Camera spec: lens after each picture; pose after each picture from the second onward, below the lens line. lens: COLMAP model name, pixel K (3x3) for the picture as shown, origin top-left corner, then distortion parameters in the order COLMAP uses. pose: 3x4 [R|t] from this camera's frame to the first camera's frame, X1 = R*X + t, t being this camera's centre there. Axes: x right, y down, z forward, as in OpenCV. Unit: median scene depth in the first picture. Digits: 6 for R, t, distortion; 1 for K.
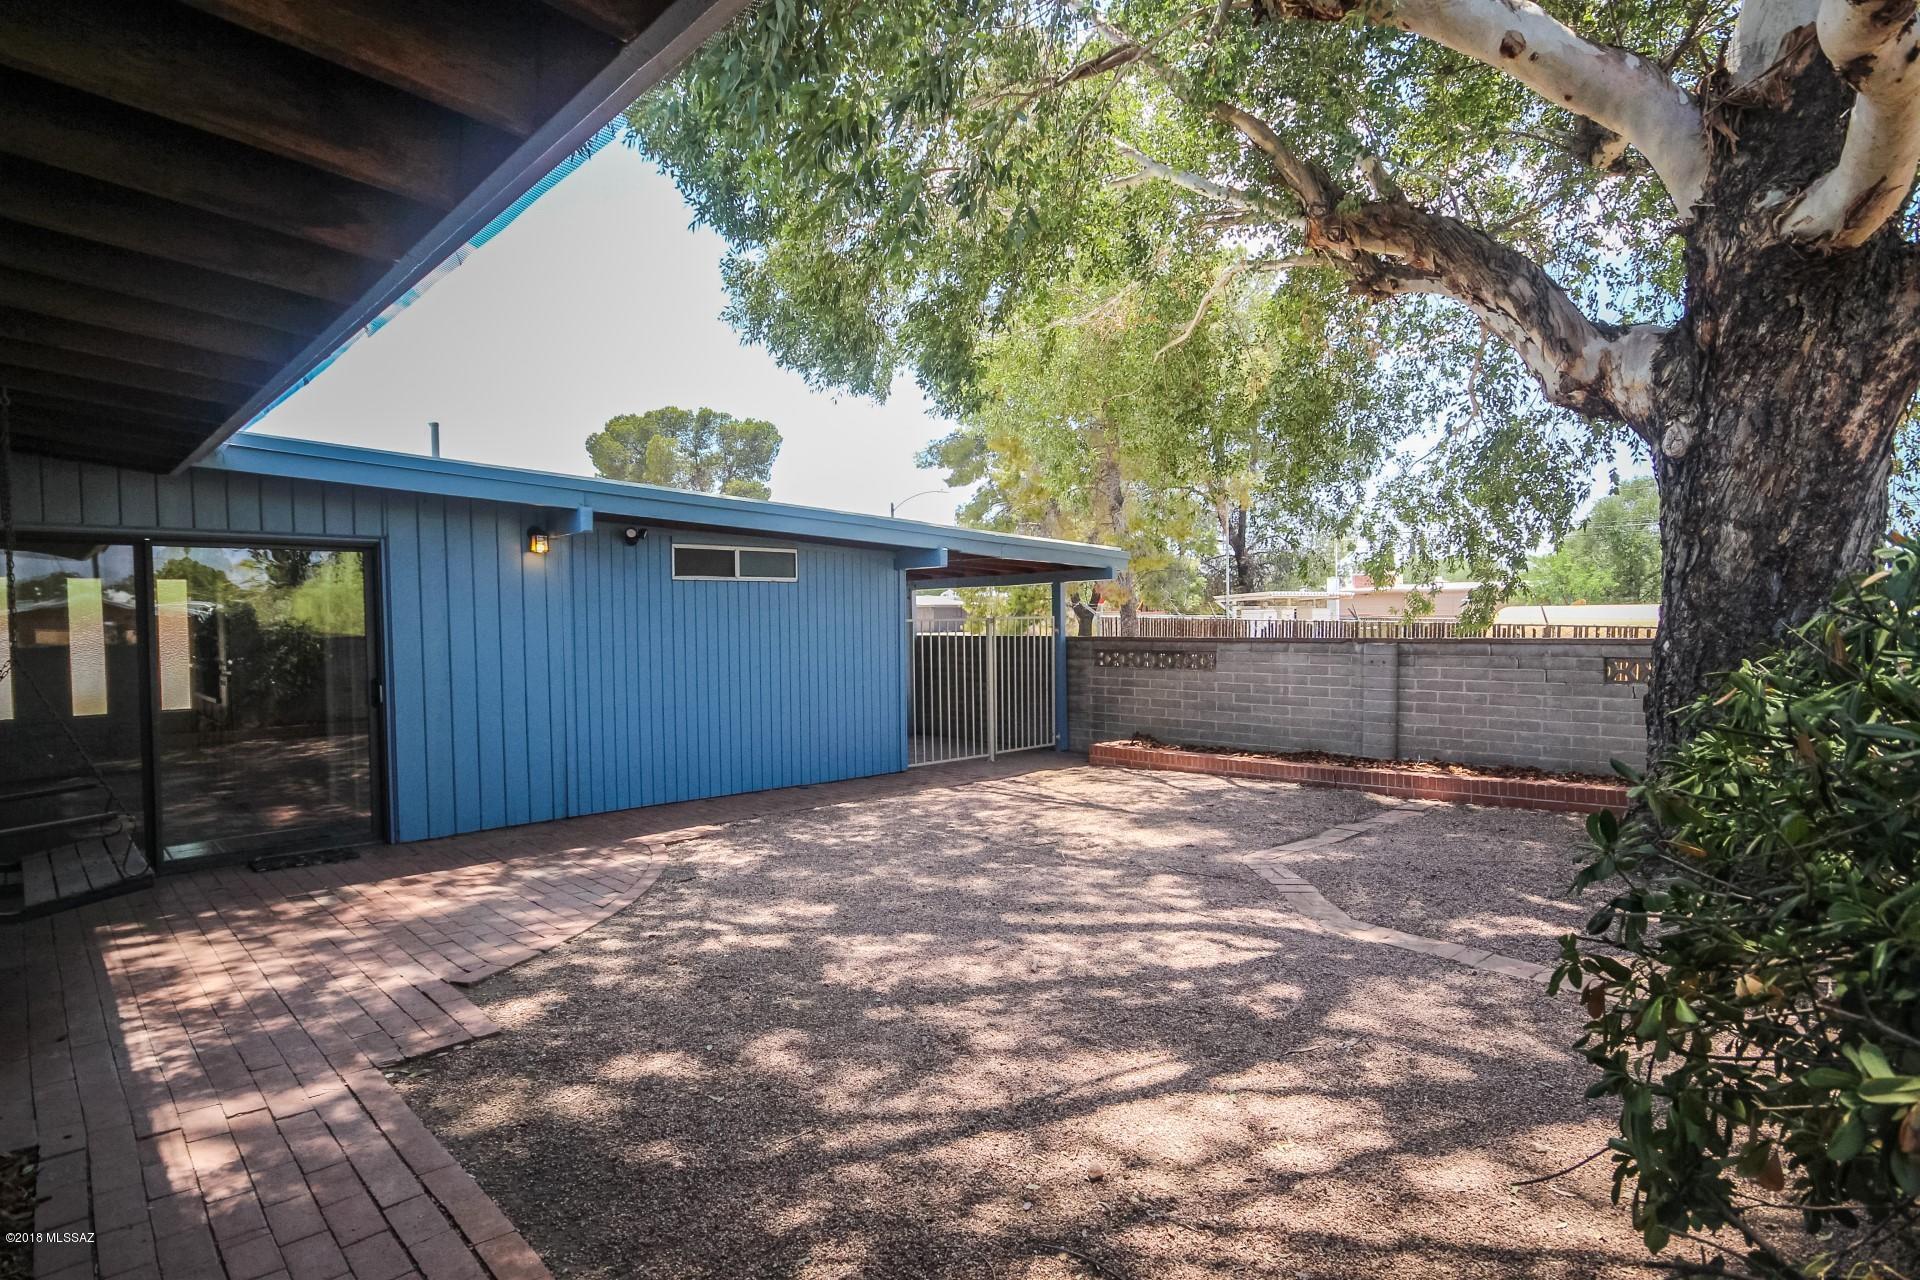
lens RADIAL K [[1037.5, 0, 963.7], [0, 1037.5, 625.1], [0, 0, 1]] dist [0.003622, 0.001153]
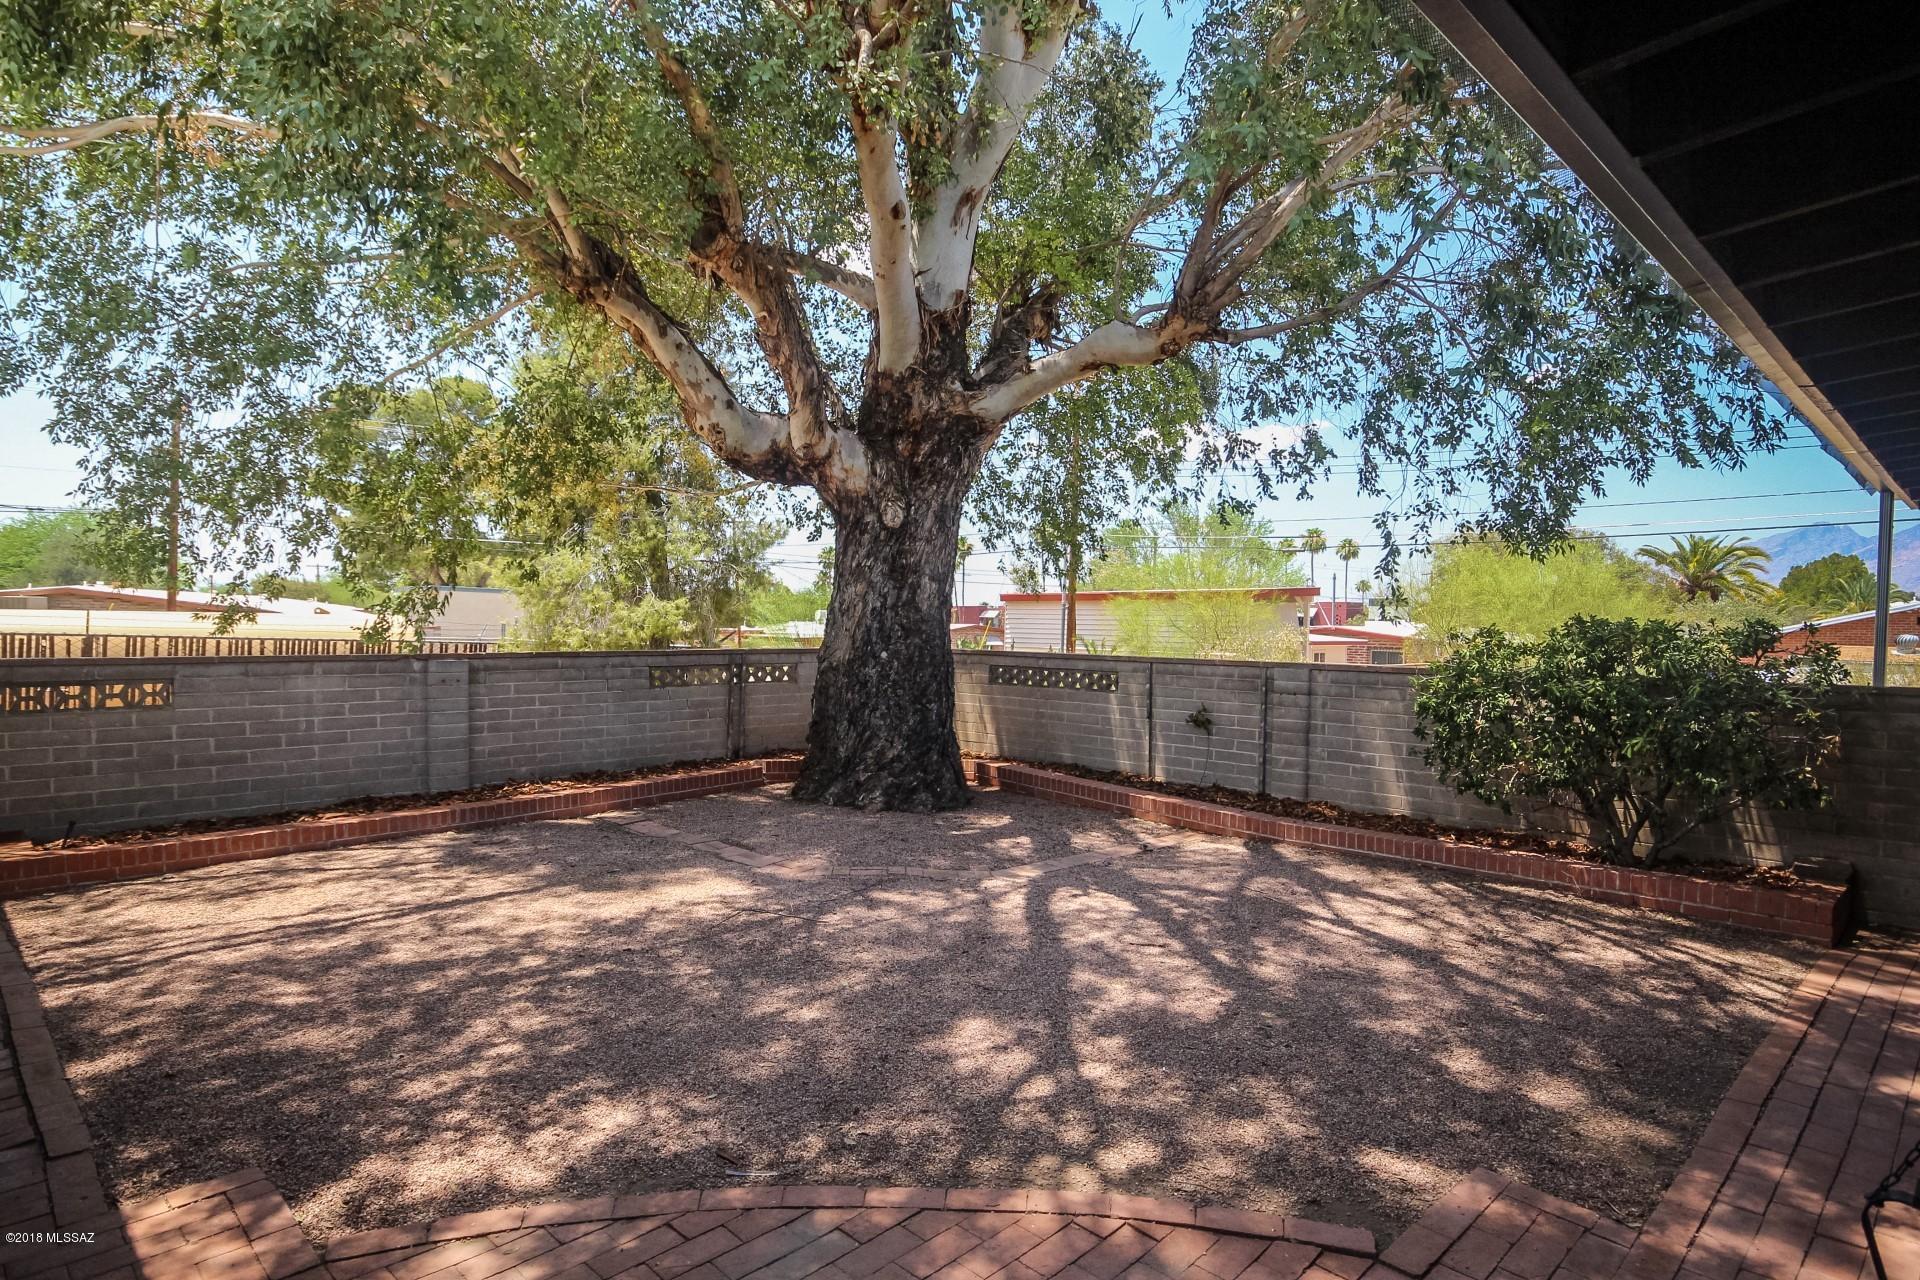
lens RADIAL K [[1021.3, 0, 1016.6], [0, 1021.3, 631.0], [0, 0, 1]] dist [0.018327, 0.001085]
pose [[-0.057691, 0.004972, 0.998322, -0.916580], [-0.005086, 0.999973, -0.005274, -0.008206], [-0.998322, -0.005382, -0.057664, 1.056821]]
